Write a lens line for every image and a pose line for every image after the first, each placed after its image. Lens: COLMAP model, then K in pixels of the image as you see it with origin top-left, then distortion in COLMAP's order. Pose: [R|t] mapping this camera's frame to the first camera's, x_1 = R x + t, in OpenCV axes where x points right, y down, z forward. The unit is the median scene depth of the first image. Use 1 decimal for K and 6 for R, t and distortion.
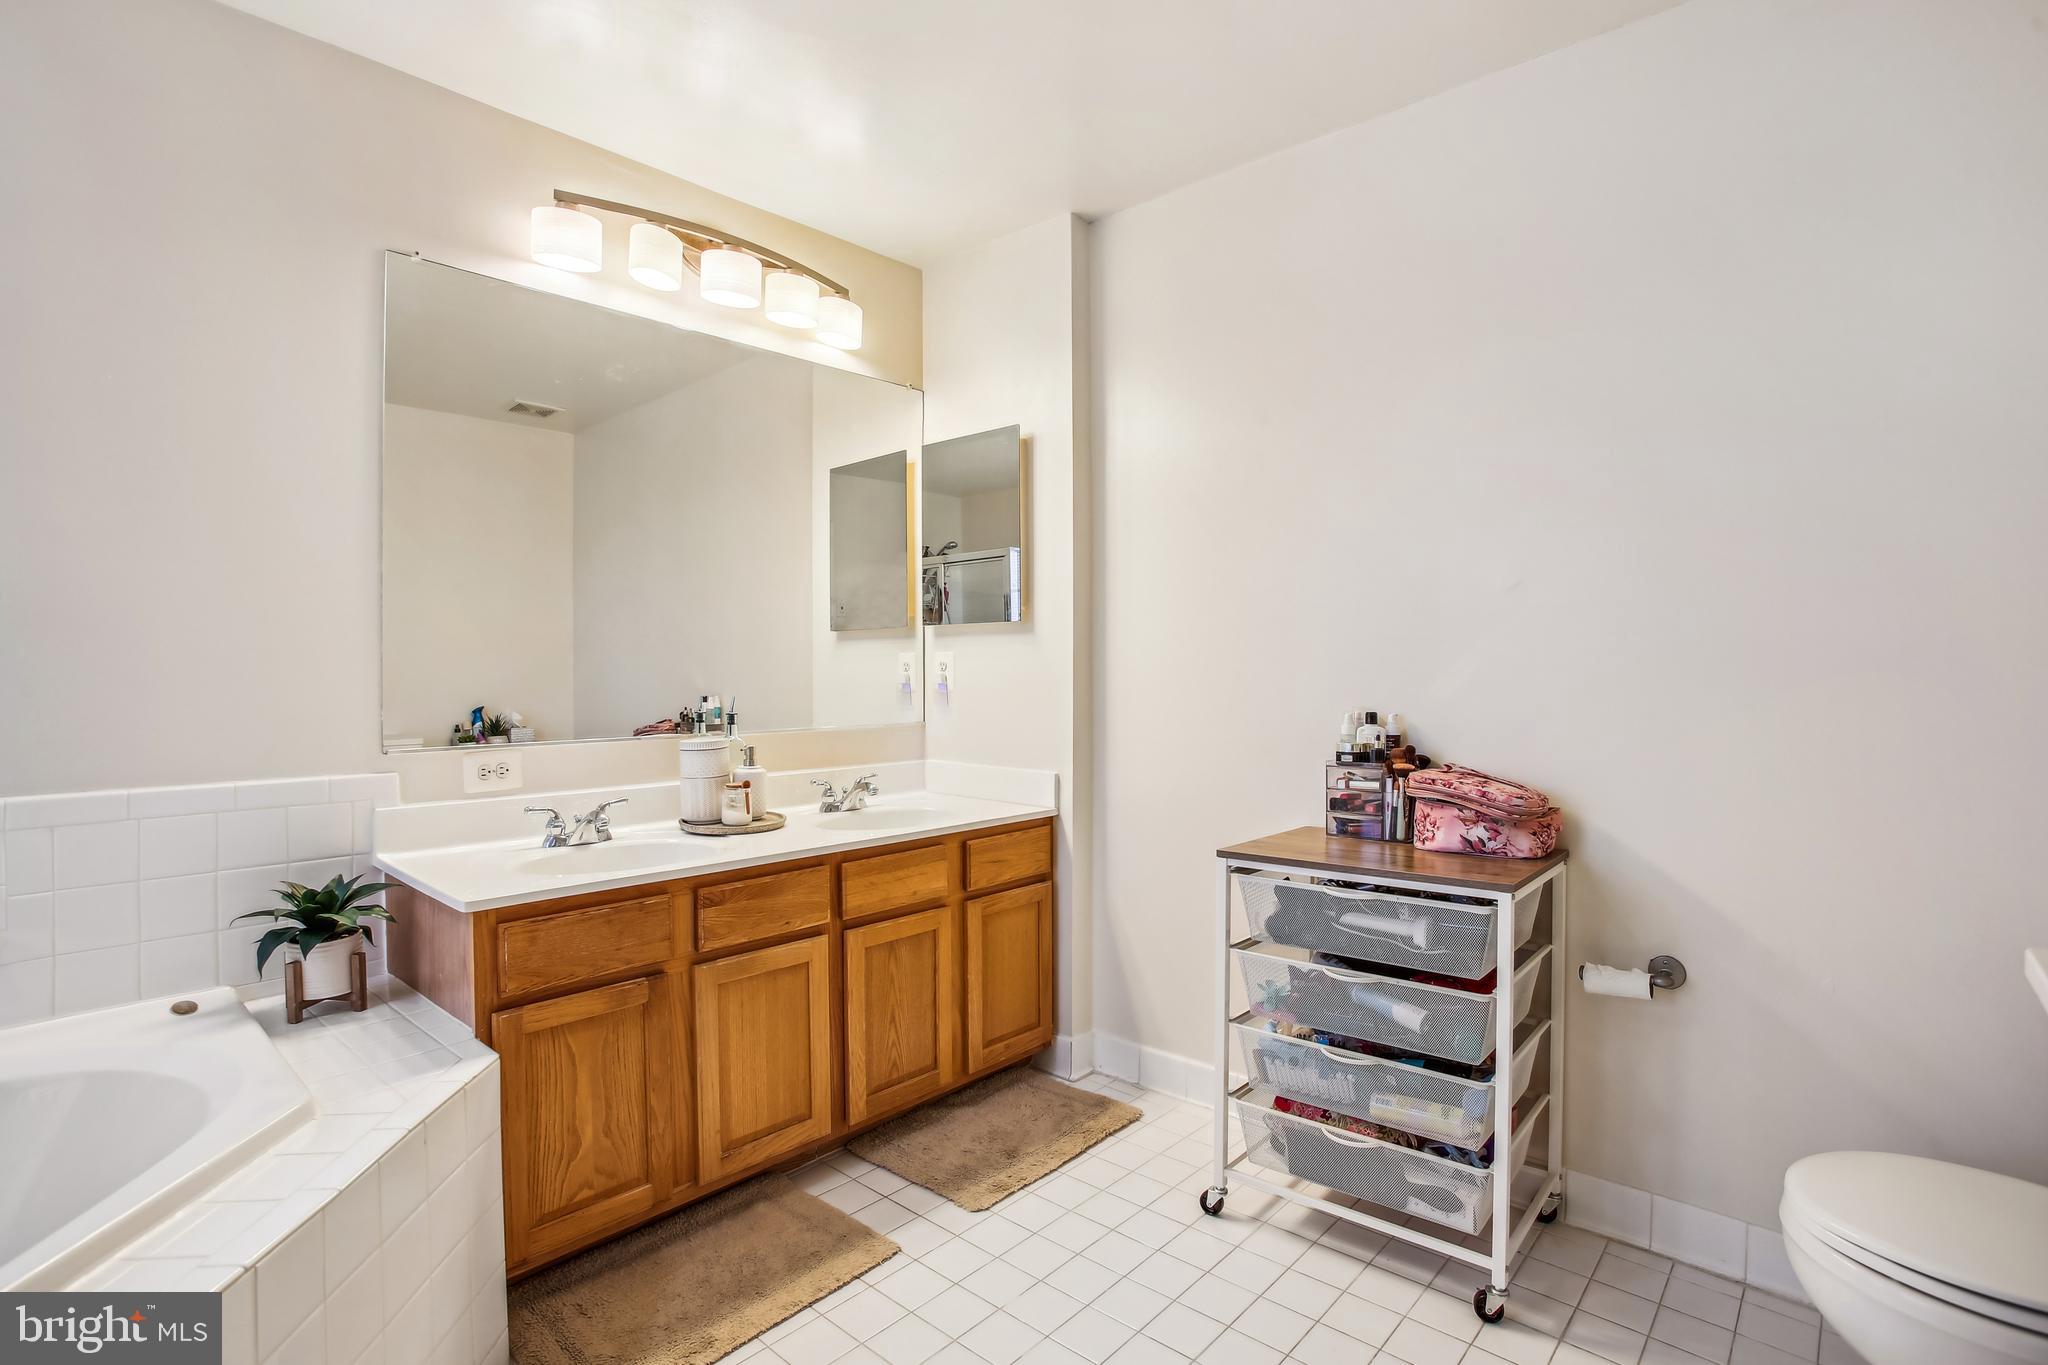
lens RADIAL K [[983.6, 0, 1024.0], [0, 983.6, 682.5], [0, 0, 1]] dist [-0.059421, 0.024891]
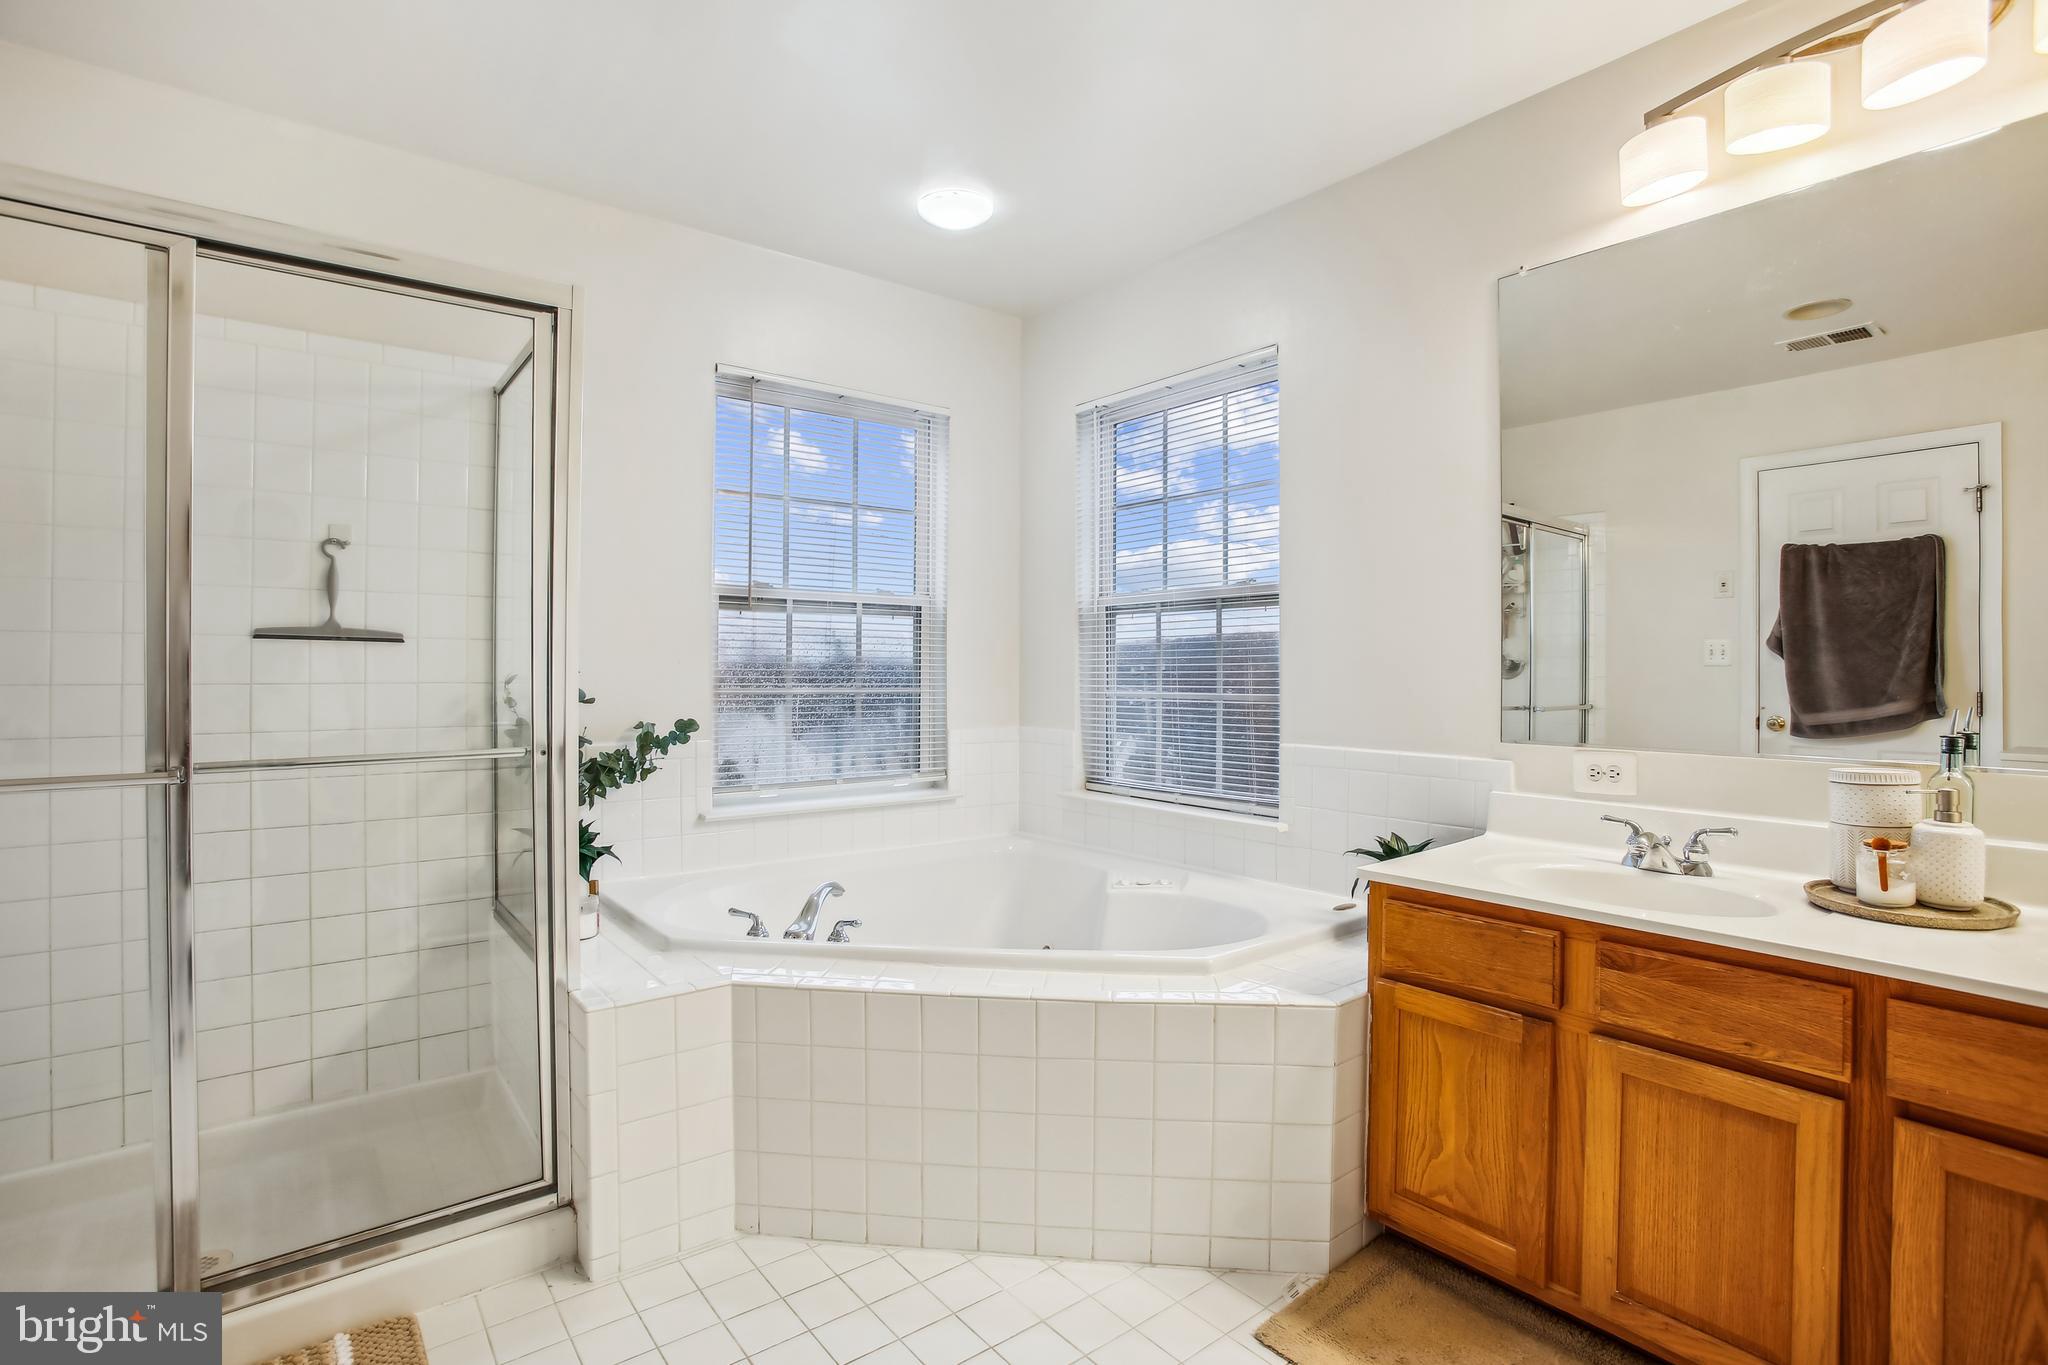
lens RADIAL K [[983.6, 0, 1024.0], [0, 983.6, 682.5], [0, 0, 1]] dist [-0.059421, 0.024891]
pose [[-0.165143, 0.018947, -0.986088, 0.514233], [-0.013658, 0.999676, 0.021496, -0.009395], [0.986175, 0.017018, -0.164831, 0.660918]]
